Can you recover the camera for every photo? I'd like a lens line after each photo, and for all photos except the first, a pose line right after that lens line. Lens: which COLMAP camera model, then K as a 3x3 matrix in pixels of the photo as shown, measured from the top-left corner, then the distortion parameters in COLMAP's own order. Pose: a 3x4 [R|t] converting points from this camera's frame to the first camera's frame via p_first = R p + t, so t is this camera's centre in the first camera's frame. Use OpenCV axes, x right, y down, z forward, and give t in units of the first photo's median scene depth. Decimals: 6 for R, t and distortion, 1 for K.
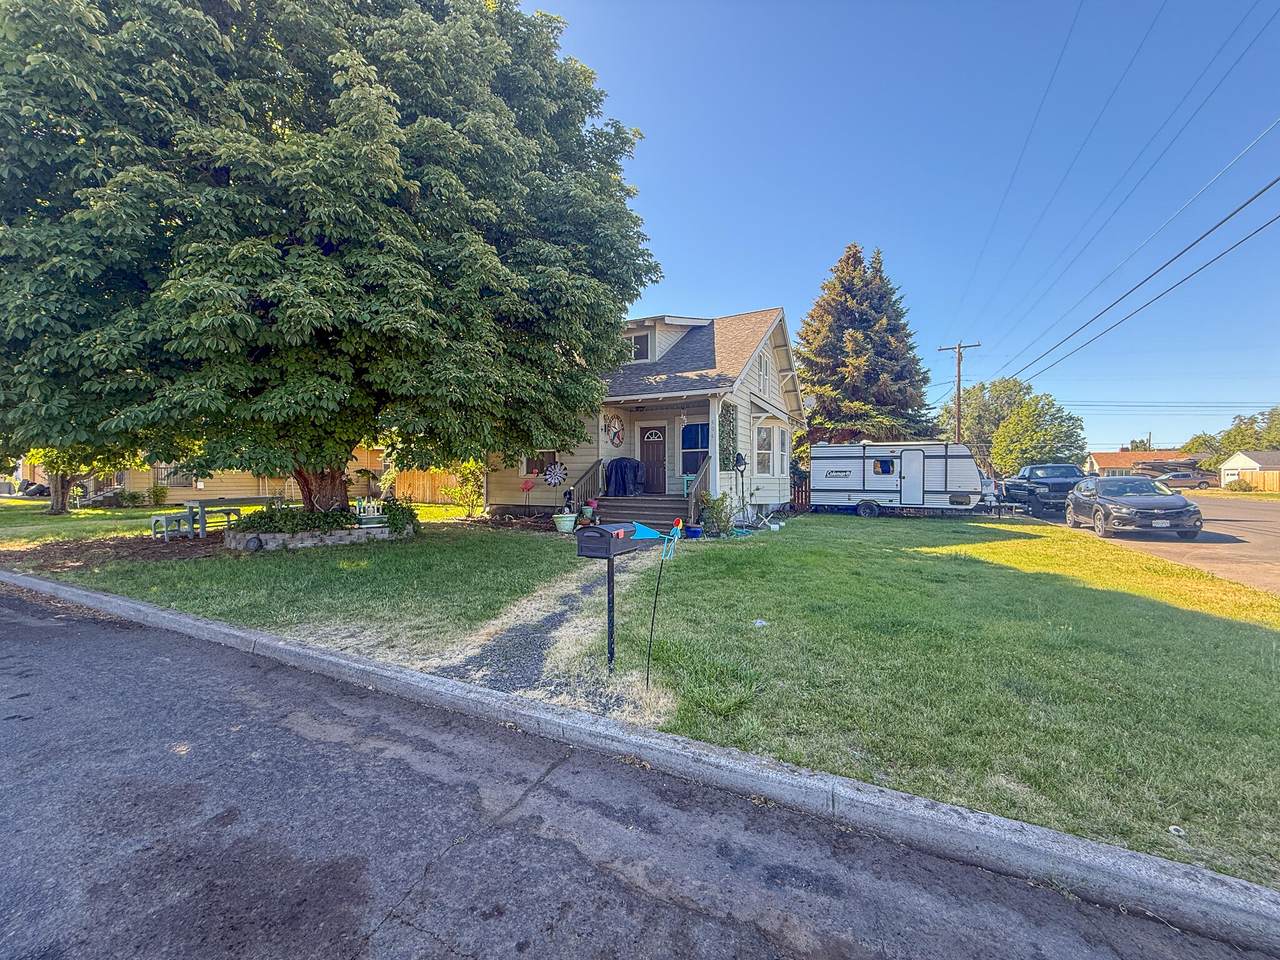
lens RADIAL K [[510.2, 0, 635.6], [0, 510.2, 478.0], [0, 0, 1]] dist [-0.000184, 0.000136]
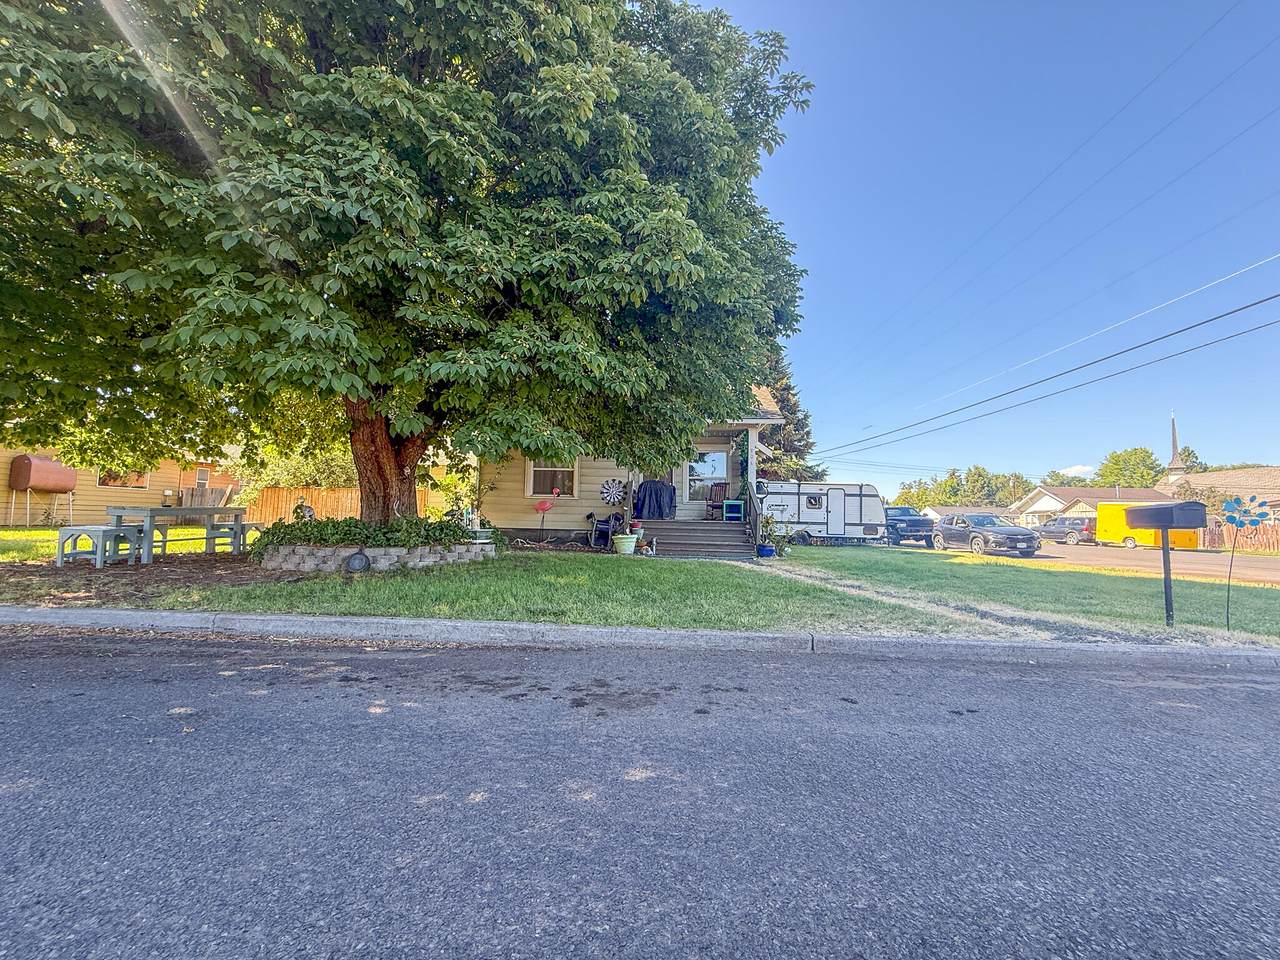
lens RADIAL K [[514.7, 0, 640.0], [0, 514.7, 480.0], [0, 0, 1]] dist [0.001016, 0.000050]
pose [[0.911688, 0.053376, 0.407401, -0.414746], [-0.020770, 0.996246, -0.084044, 0.039773], [-0.410357, 0.068161, 0.909374, 0.095144]]
